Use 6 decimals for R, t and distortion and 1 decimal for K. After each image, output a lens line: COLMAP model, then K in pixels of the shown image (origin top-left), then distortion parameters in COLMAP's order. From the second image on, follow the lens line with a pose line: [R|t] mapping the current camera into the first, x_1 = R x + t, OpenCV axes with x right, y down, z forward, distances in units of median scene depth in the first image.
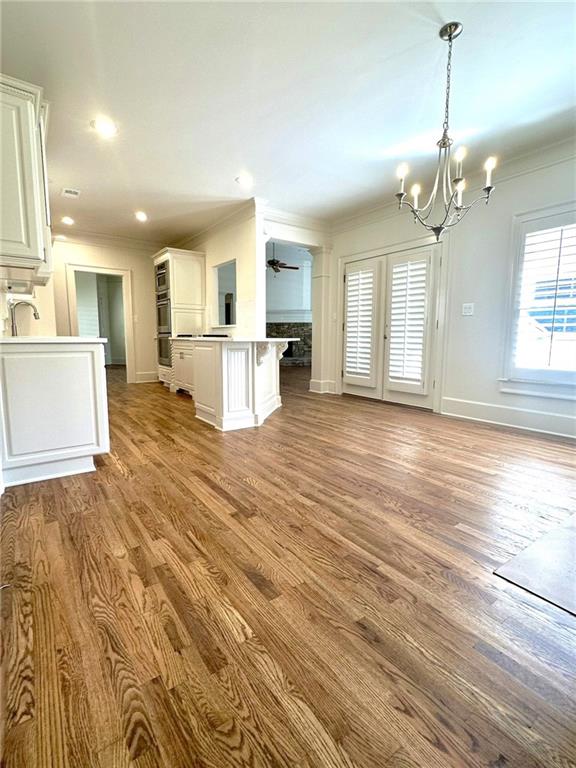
lens RADIAL K [[358.6, 0, 288.0], [0, 358.6, 384.0], [0, 0, 1]] dist [-0.002430, -0.000281]
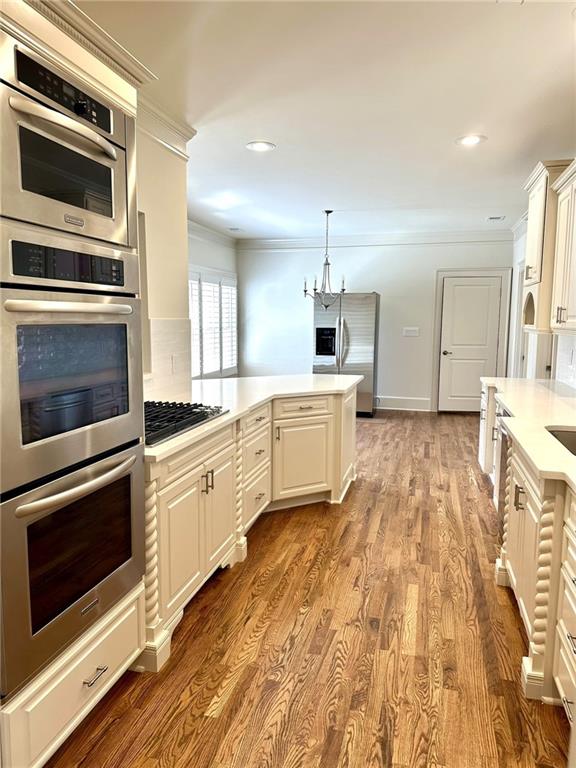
lens RADIAL K [[535.9, 0, 288.0], [0, 535.9, 384.0], [0, 0, 1]] dist [-0.000480, -0.000156]
pose [[-0.636424, -0.096476, 0.765282, -1.210440], [0.090840, 0.975868, 0.198569, -0.424743], [-0.765971, 0.195893, -0.612302, 2.124346]]
